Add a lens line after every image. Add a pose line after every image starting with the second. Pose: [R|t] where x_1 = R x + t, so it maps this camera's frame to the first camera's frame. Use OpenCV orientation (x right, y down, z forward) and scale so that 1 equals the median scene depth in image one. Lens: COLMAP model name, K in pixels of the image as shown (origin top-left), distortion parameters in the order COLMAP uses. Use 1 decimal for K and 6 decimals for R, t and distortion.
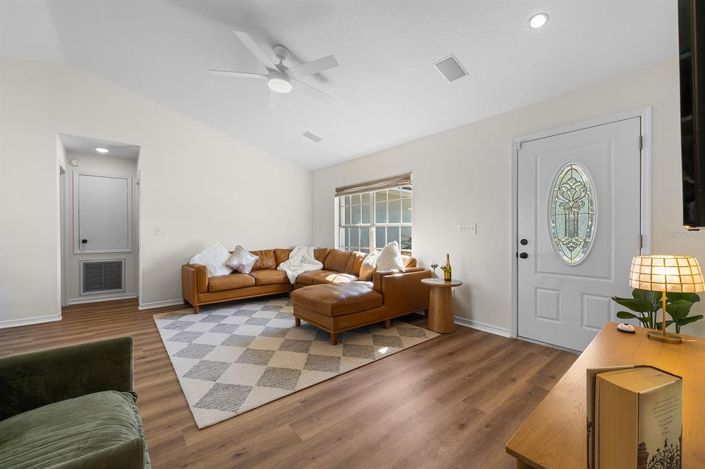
lens RADIAL K [[285.8, 0, 353.6], [0, 285.8, 233.7], [0, 0, 1]] dist [-0.000646, -0.000203]
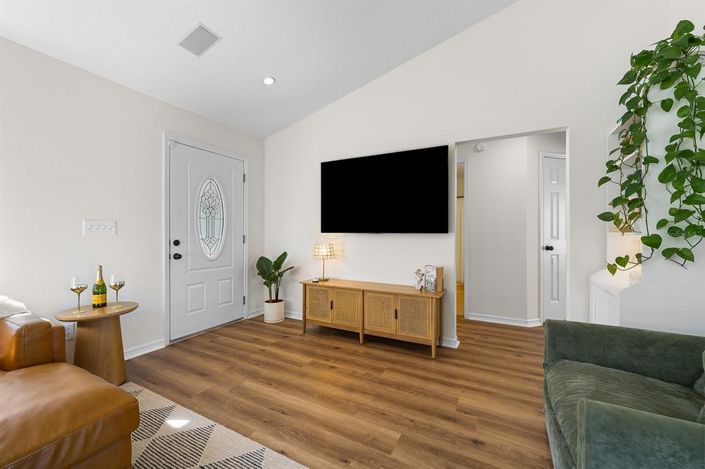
lens RADIAL K [[285.8, 0, 353.6], [0, 285.8, 233.7], [0, 0, 1]] dist [-0.000646, -0.000203]
pose [[-0.378033, 0.001794, 0.925790, -0.432941], [0.002785, 0.999996, -0.000801, -0.000083], [-0.925788, 0.002275, -0.378036, 0.626955]]
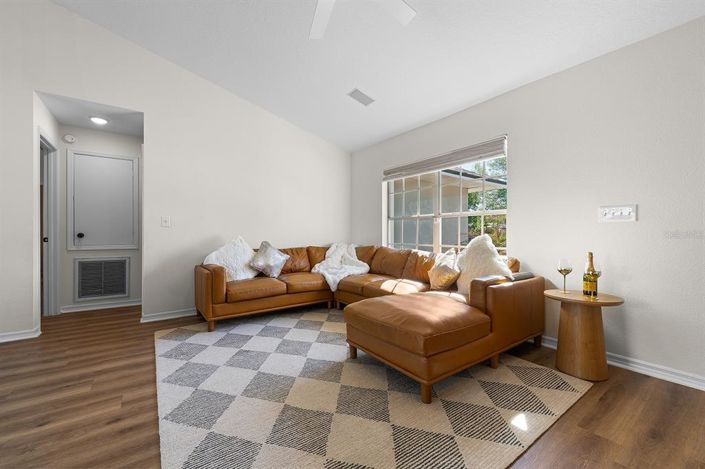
lens RADIAL K [[285.8, 0, 353.6], [0, 285.8, 233.7], [0, 0, 1]] dist [-0.000646, -0.000203]
pose [[0.997820, 0.001788, -0.065963, -0.135643], [-0.002005, 0.999993, -0.003222, 0.028342], [0.065957, 0.003347, 0.997817, 0.292794]]
